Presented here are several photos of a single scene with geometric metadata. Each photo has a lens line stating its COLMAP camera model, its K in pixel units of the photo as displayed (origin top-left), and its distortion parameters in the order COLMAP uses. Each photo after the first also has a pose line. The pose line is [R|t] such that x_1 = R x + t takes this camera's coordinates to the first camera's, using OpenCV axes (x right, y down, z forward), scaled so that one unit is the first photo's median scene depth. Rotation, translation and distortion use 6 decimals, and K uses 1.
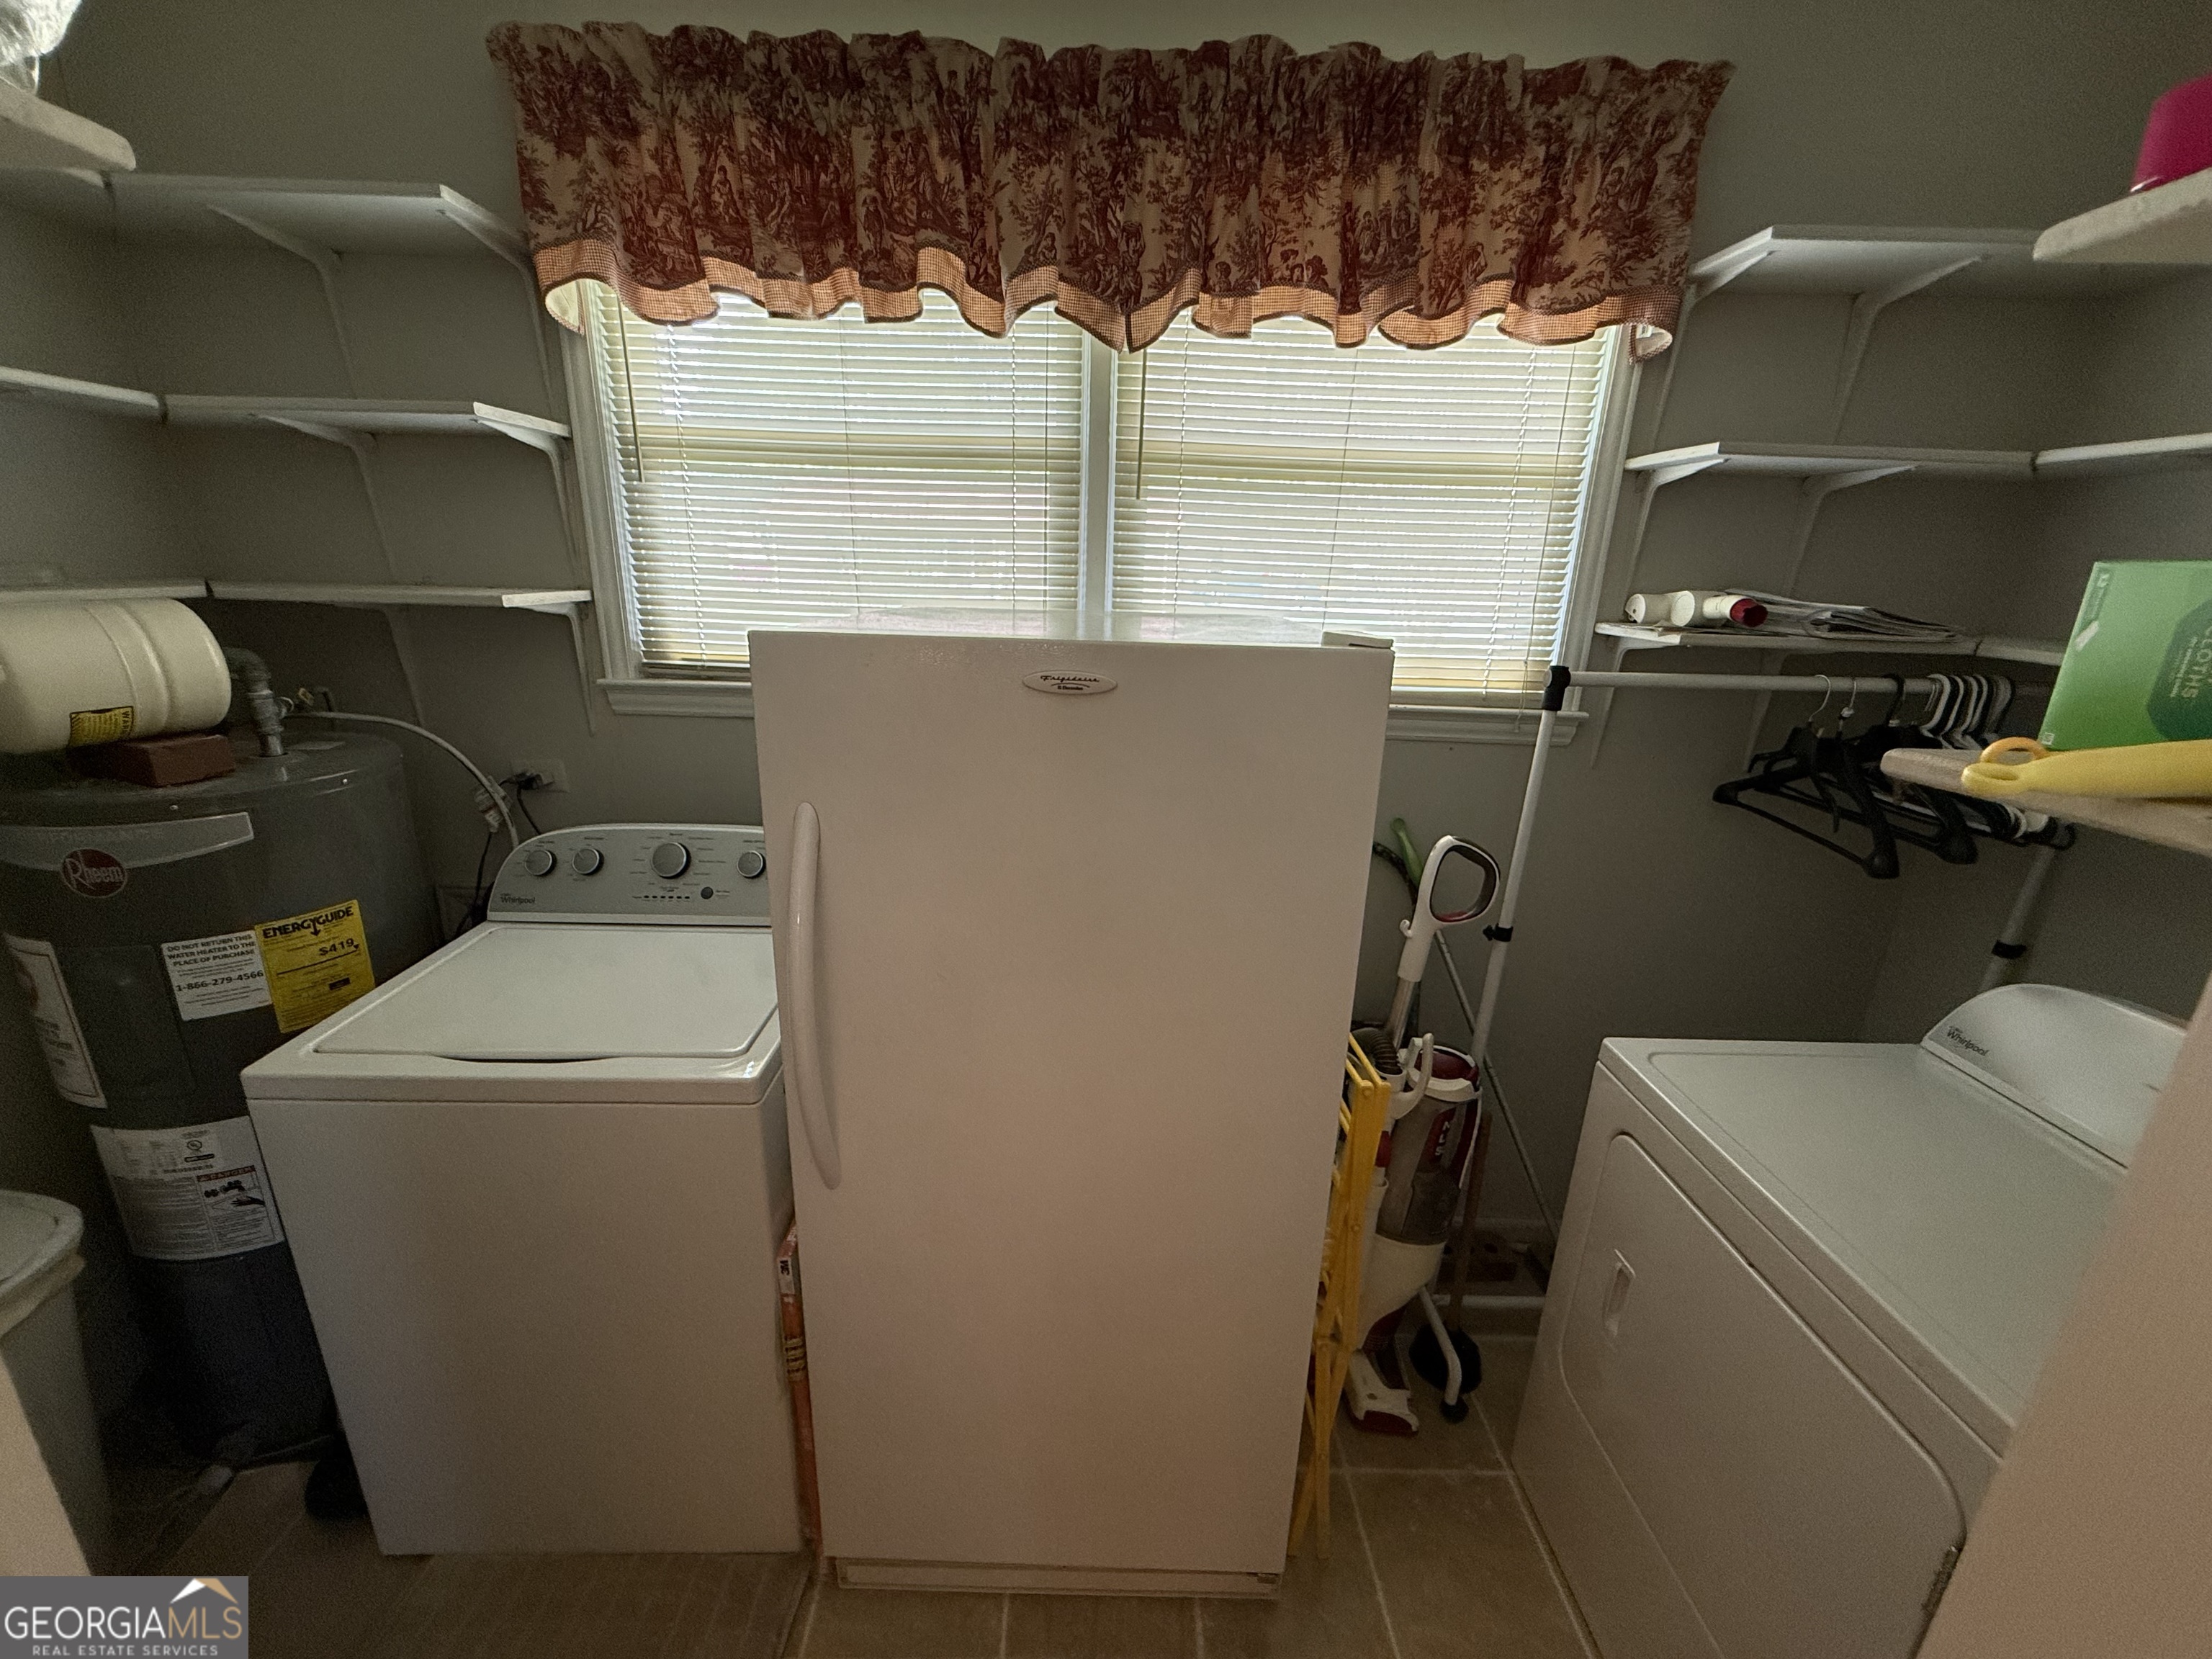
lens RADIAL K [[888.6, 0, 1102.6], [0, 888.6, 828.8], [0, 0, 1]] dist [0.000868, -0.000139]
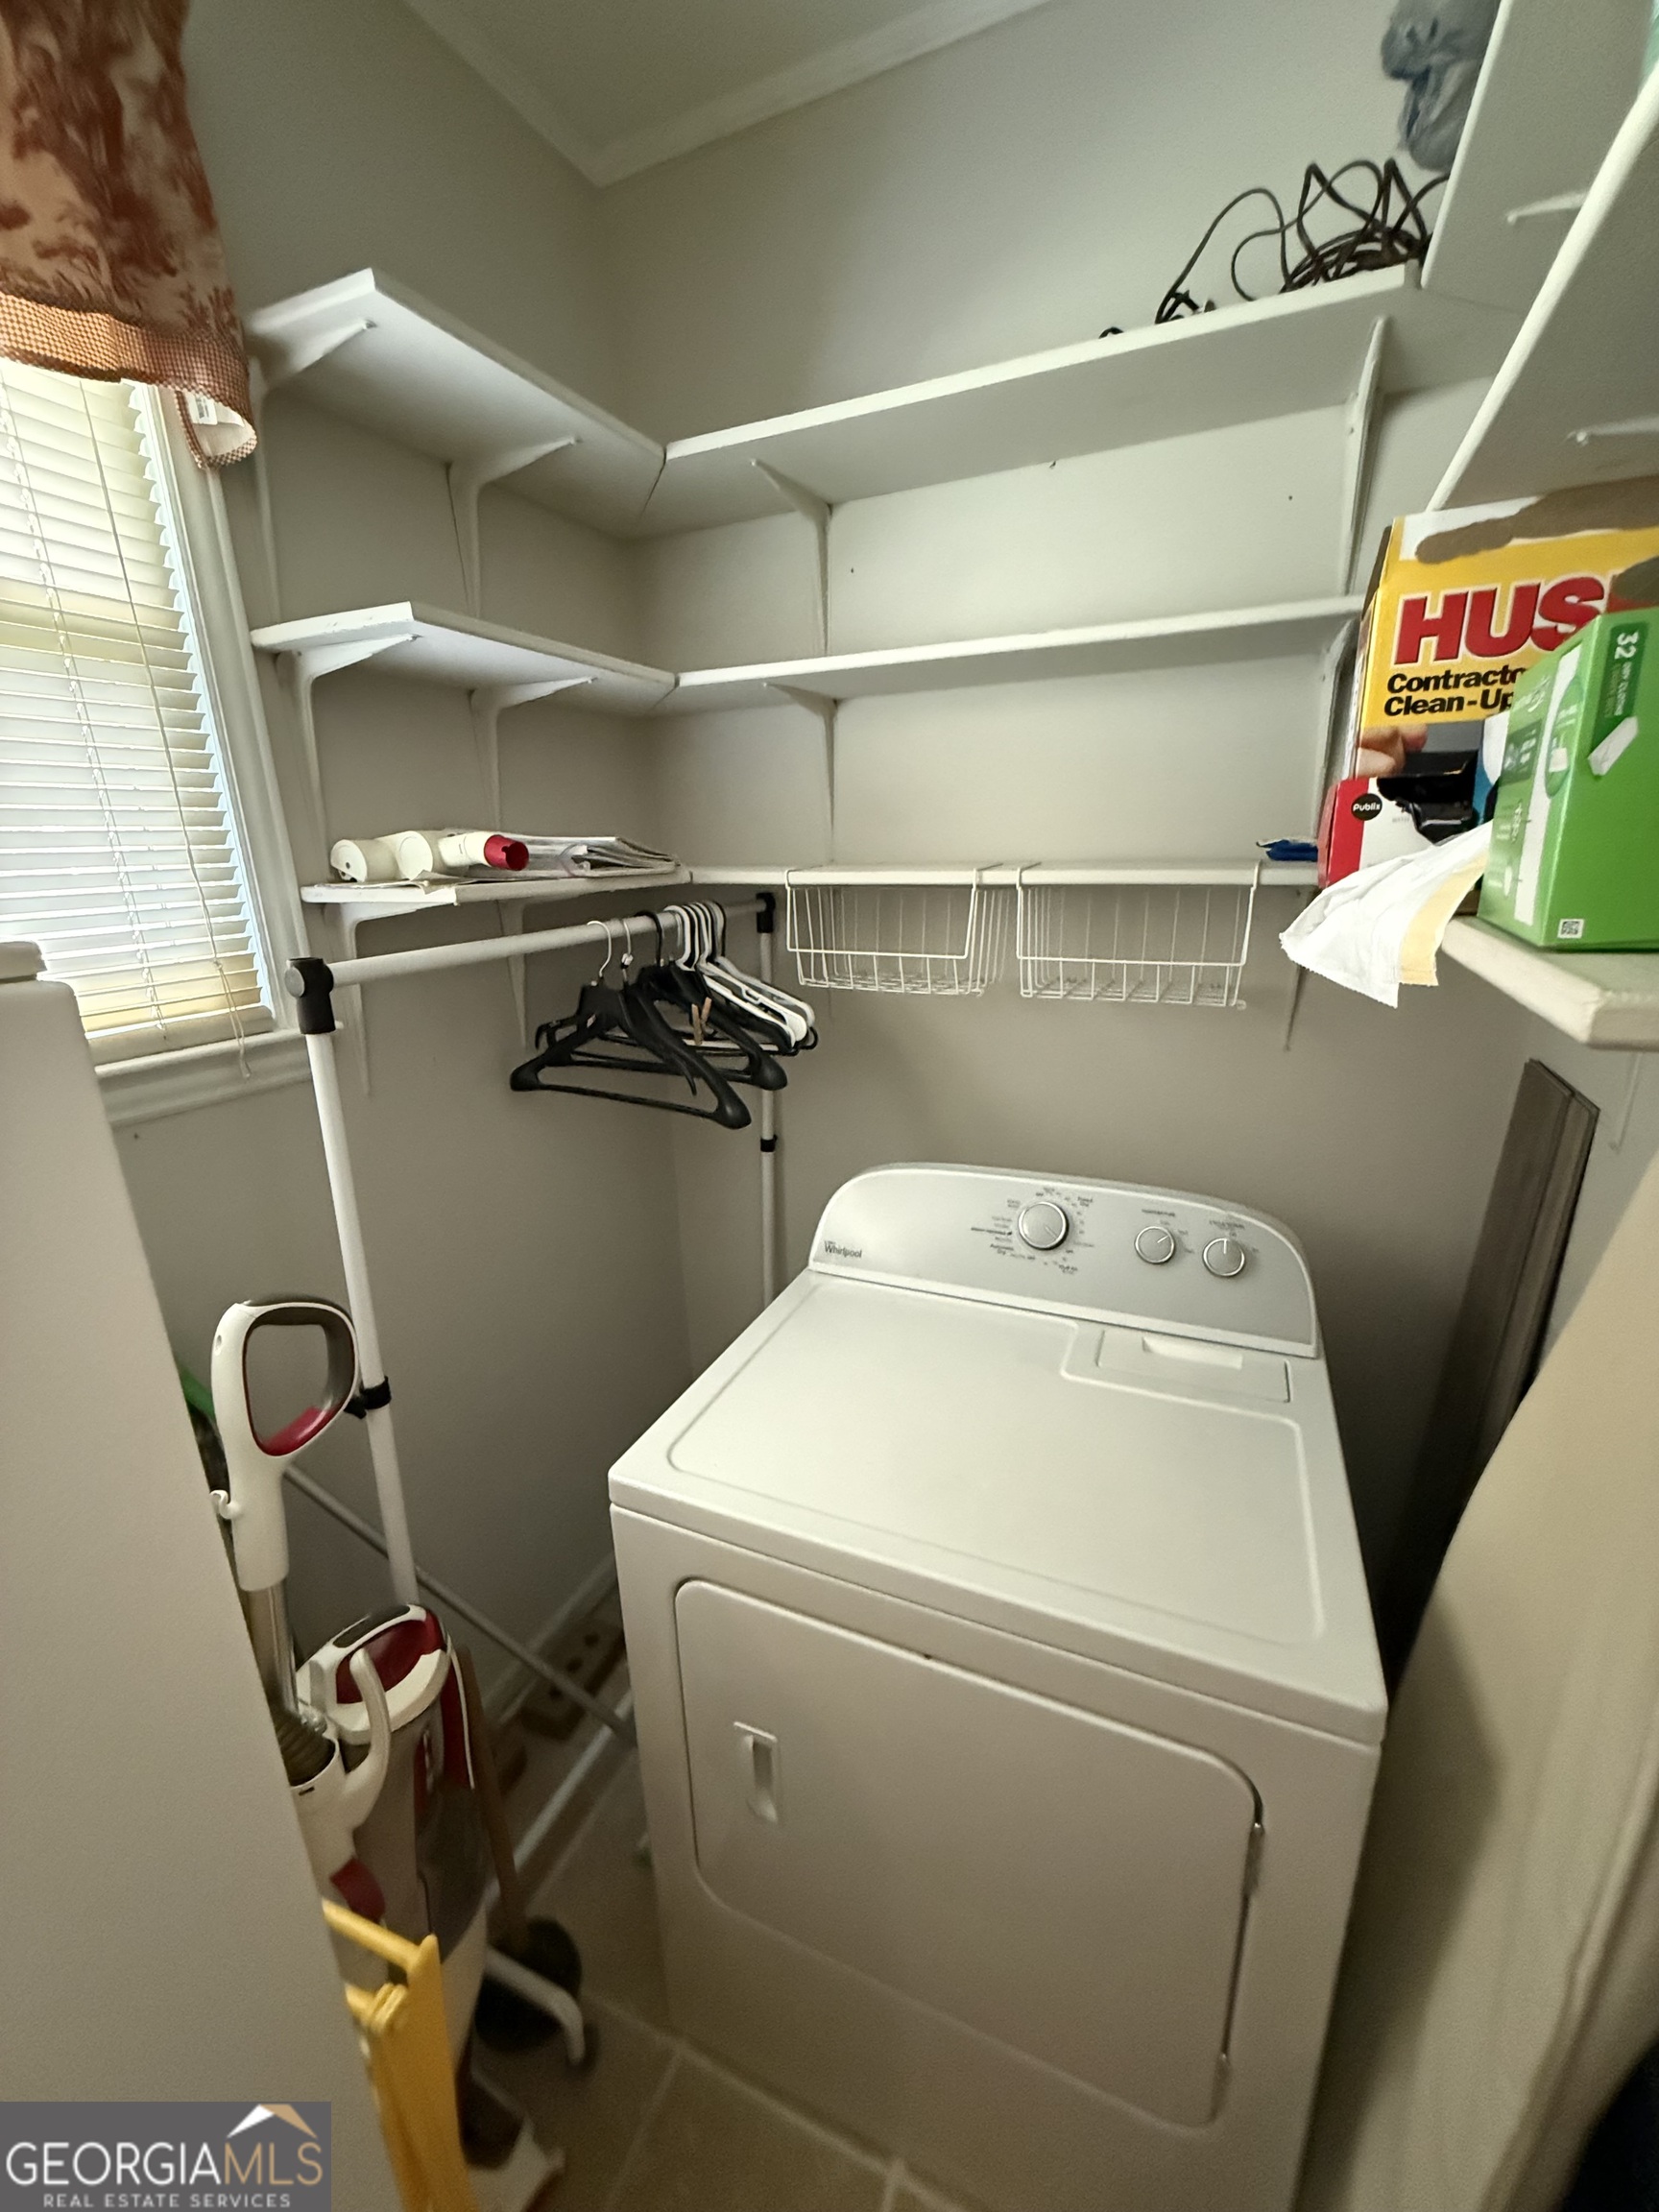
lens RADIAL K [[888.6, 0, 827.5], [0, 888.6, 1103.2], [0, 0, 1]] dist [0.000868, -0.000139]
pose [[0.405179, -0.295291, 0.865236, 0.100718], [0.302697, 0.936353, 0.177812, -0.082052], [-0.862673, 0.189859, 0.468774, 0.387795]]
